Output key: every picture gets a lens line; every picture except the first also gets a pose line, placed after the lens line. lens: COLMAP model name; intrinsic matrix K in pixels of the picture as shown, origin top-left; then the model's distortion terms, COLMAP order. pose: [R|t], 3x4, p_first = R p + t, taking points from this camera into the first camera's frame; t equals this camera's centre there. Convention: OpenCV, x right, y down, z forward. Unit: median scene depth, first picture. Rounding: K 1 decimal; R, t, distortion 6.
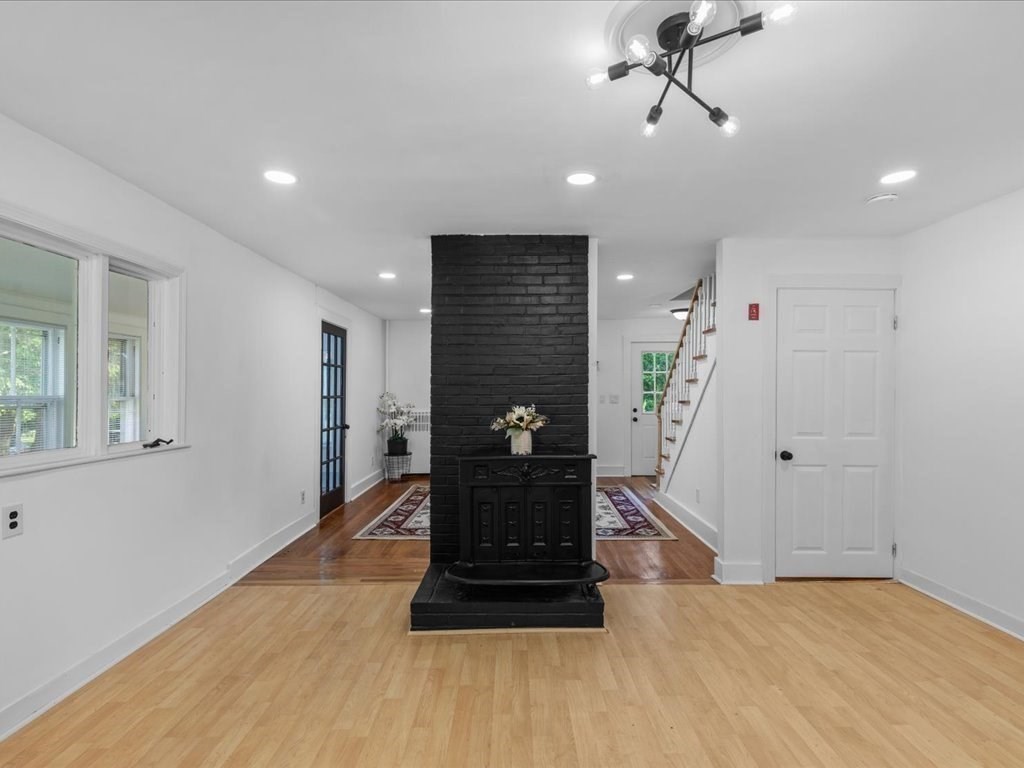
lens RADIAL K [[521.0, 0, 515.2], [0, 521.0, 388.5], [0, 0, 1]] dist [0.011228, -0.004633]
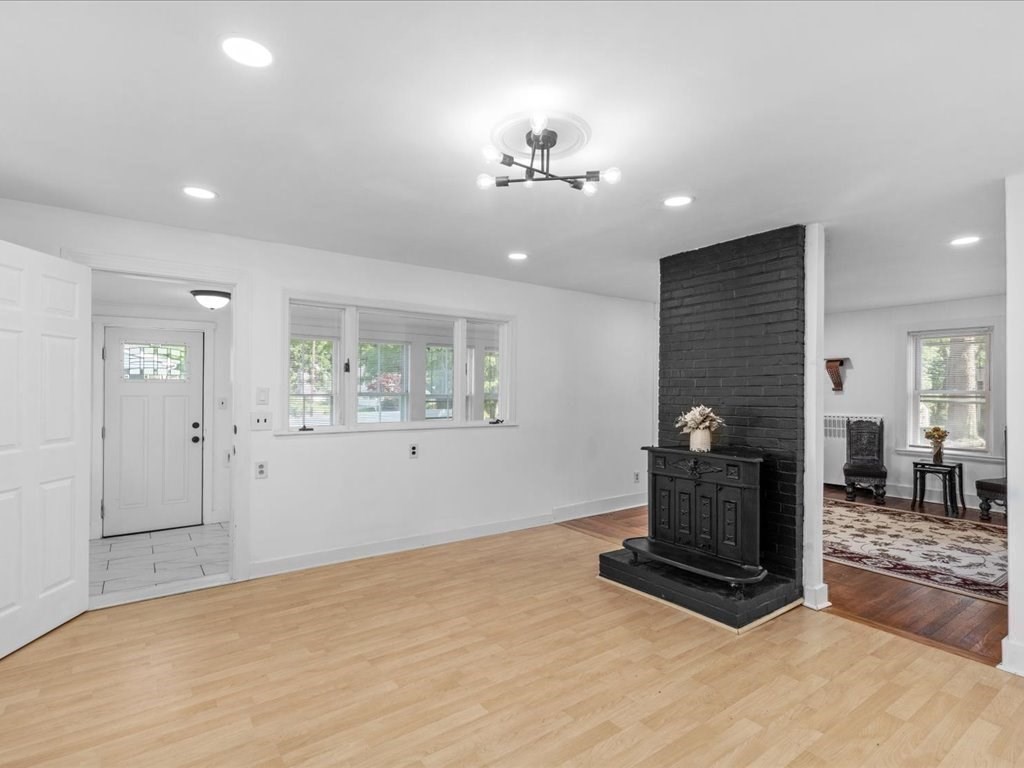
lens RADIAL K [[521.0, 0, 510.5], [0, 521.0, 389.2], [0, 0, 1]] dist [0.011228, -0.004633]
pose [[0.578902, 0.000943, -0.815397, 0.587204], [-0.001885, 0.999998, -0.000182, -0.000971], [0.815395, 0.001643, 0.578903, 0.050525]]
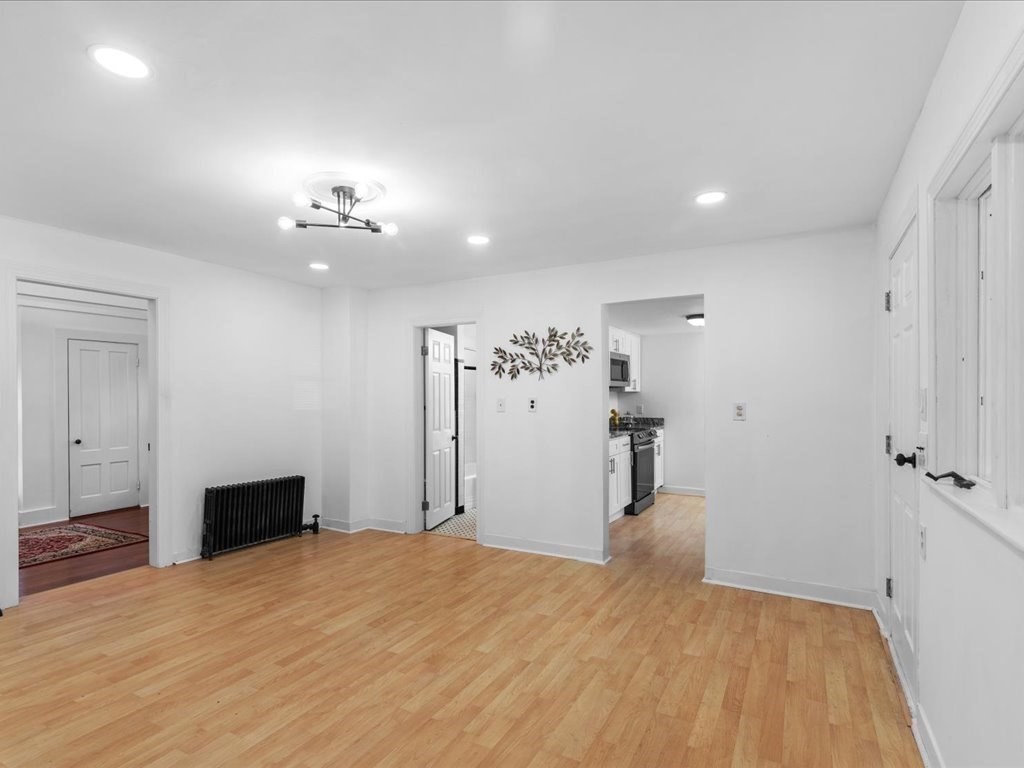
lens RADIAL K [[521.0, 0, 520.2], [0, 521.0, 399.5], [0, 0, 1]] dist [0.011228, -0.004633]
pose [[-0.880006, -0.002088, 0.474958, -0.438386], [-0.003277, 0.999993, -0.001675, 0.011146], [-0.474951, -0.003031, -0.880007, 0.947205]]
